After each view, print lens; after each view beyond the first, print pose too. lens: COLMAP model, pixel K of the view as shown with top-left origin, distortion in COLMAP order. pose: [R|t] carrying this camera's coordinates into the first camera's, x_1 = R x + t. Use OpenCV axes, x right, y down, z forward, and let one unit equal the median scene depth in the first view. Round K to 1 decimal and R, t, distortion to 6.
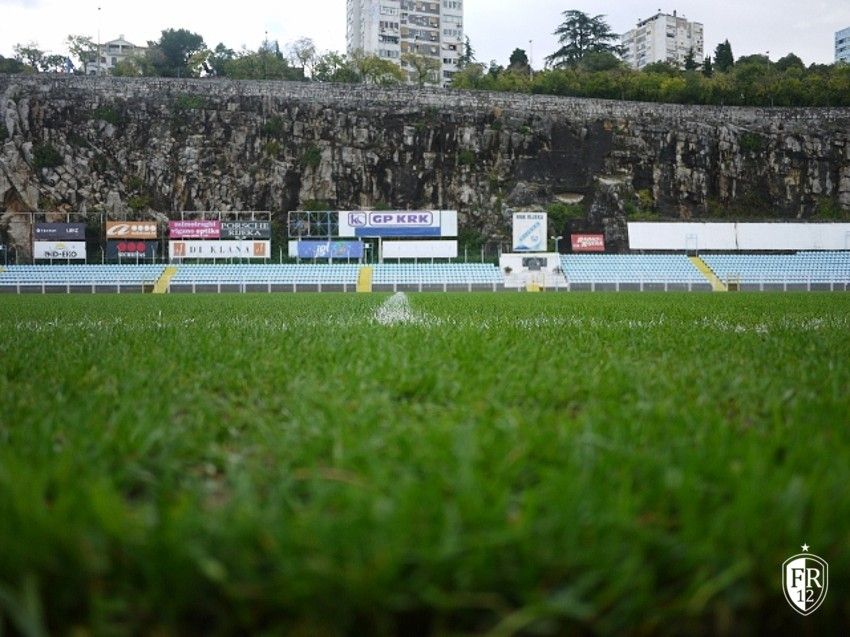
lens RADIAL K [[708.9, 0, 426.4], [0, 708.9, 316.7], [0, 0, 1]] dist [-0.040175, 0.014813]
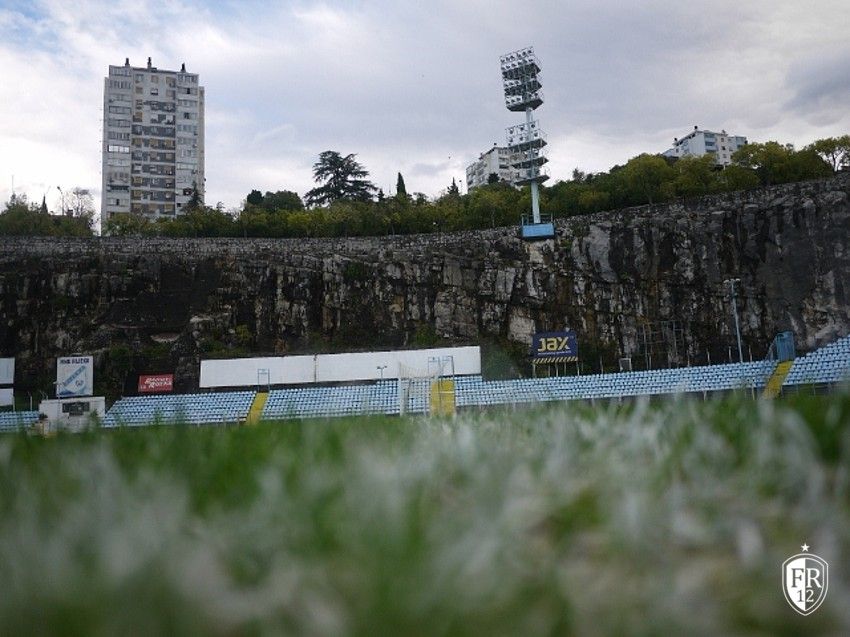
lens RADIAL K [[708.9, 0, 424.7], [0, 708.9, 318.8], [0, 0, 1]] dist [-0.040175, 0.014813]
pose [[0.998738, -0.049483, 0.008559, 0.562947], [0.050217, 0.982956, -0.176852, -0.001784], [0.000338, 0.177058, 0.984200, 0.029063]]
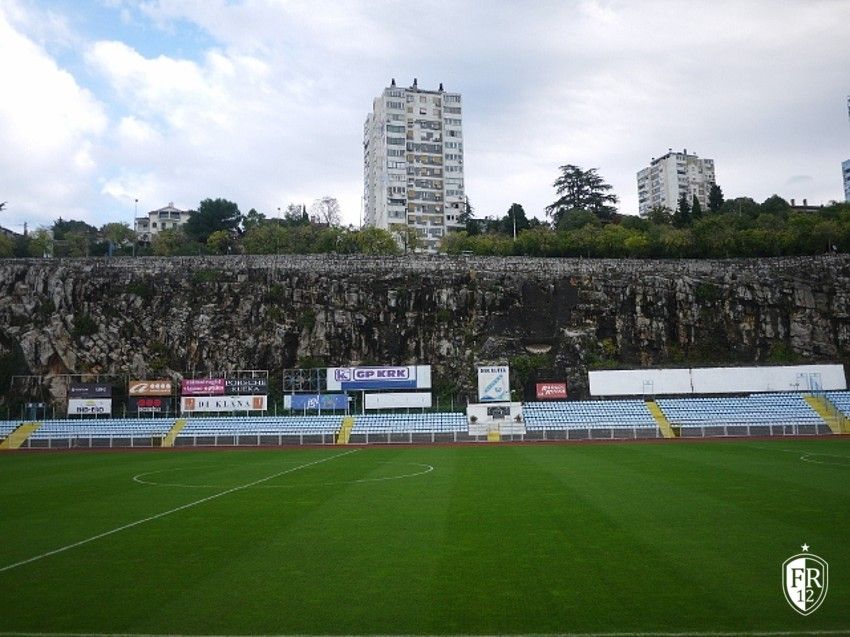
lens RADIAL K [[708.9, 0, 426.5], [0, 708.9, 315.9], [0, 0, 1]] dist [-0.040175, 0.014813]
pose [[0.996146, -0.028683, -0.082892, 0.122760], [0.014282, 0.985451, -0.169361, -0.033987], [0.086544, 0.167525, 0.982062, -0.110489]]
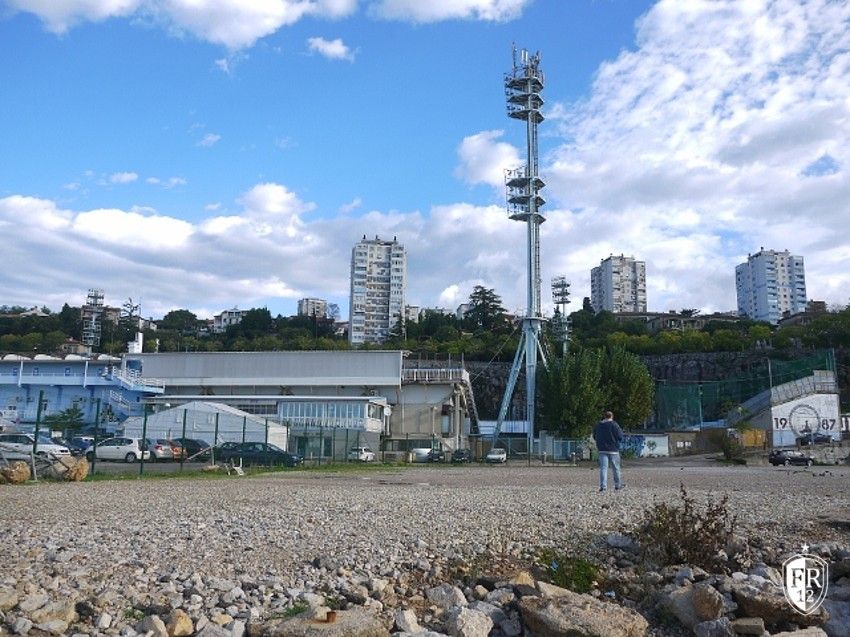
lens RADIAL K [[708.9, 0, 427.8], [0, 708.9, 318.5], [0, 0, 1]] dist [-0.040175, 0.014813]
pose [[0.971773, -0.023000, -0.234796, 0.833704], [-0.031482, 0.973694, -0.225675, 0.048787], [0.233809, 0.226697, 0.945485, -1.064538]]
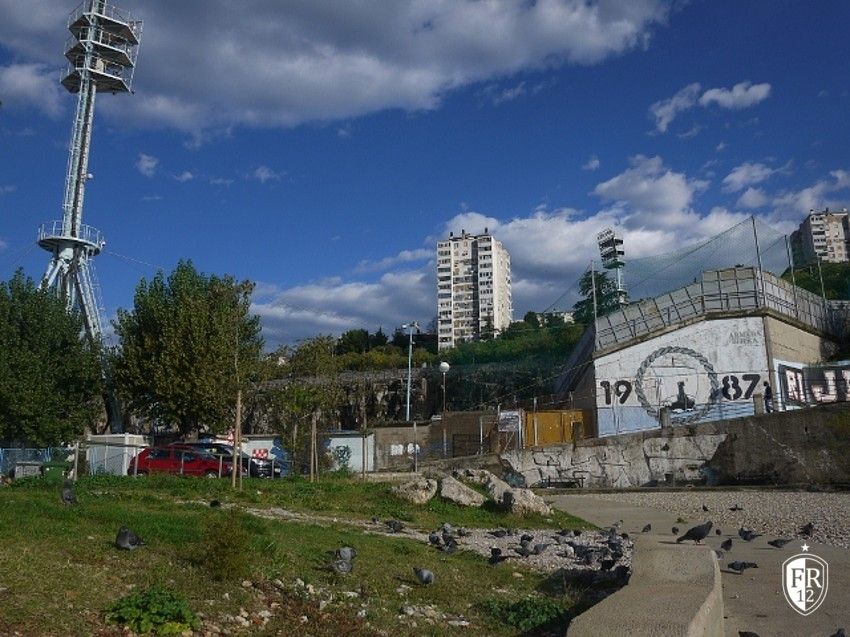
lens RADIAL K [[708.9, 0, 427.2], [0, 708.9, 318.6], [0, 0, 1]] dist [-0.040175, 0.014813]
pose [[0.798588, -0.145145, -0.584115, 1.272606], [-0.014993, 0.965388, -0.260386, 0.026818], [0.601691, 0.216699, 0.768771, -0.386910]]
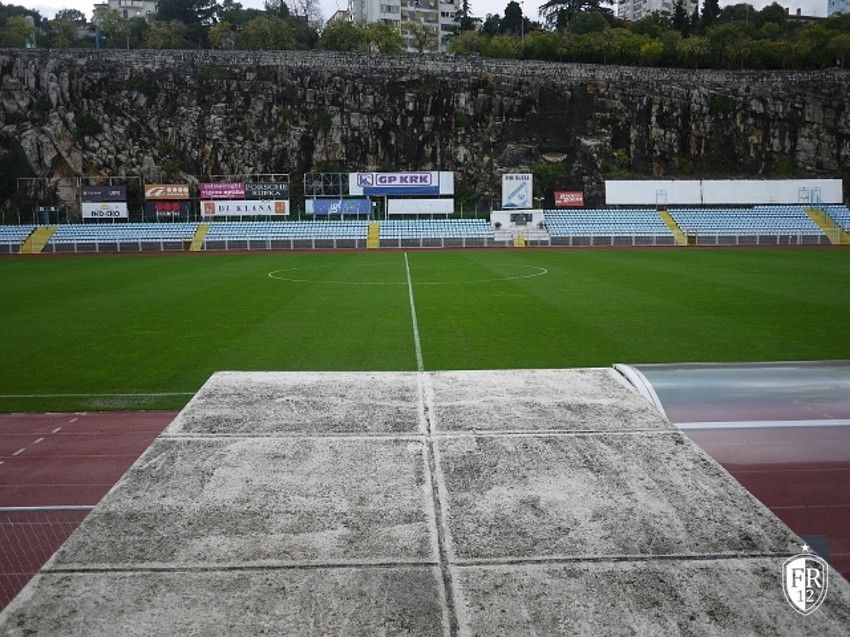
lens RADIAL K [[708.9, 0, 425.6], [0, 708.9, 319.0], [0, 0, 1]] dist [-0.040175, 0.014813]
pose [[0.999974, -0.006870, -0.002141, -0.000334], [0.007054, 0.994644, 0.103116, -0.030024], [0.001421, -0.103128, 0.994667, -0.138255]]
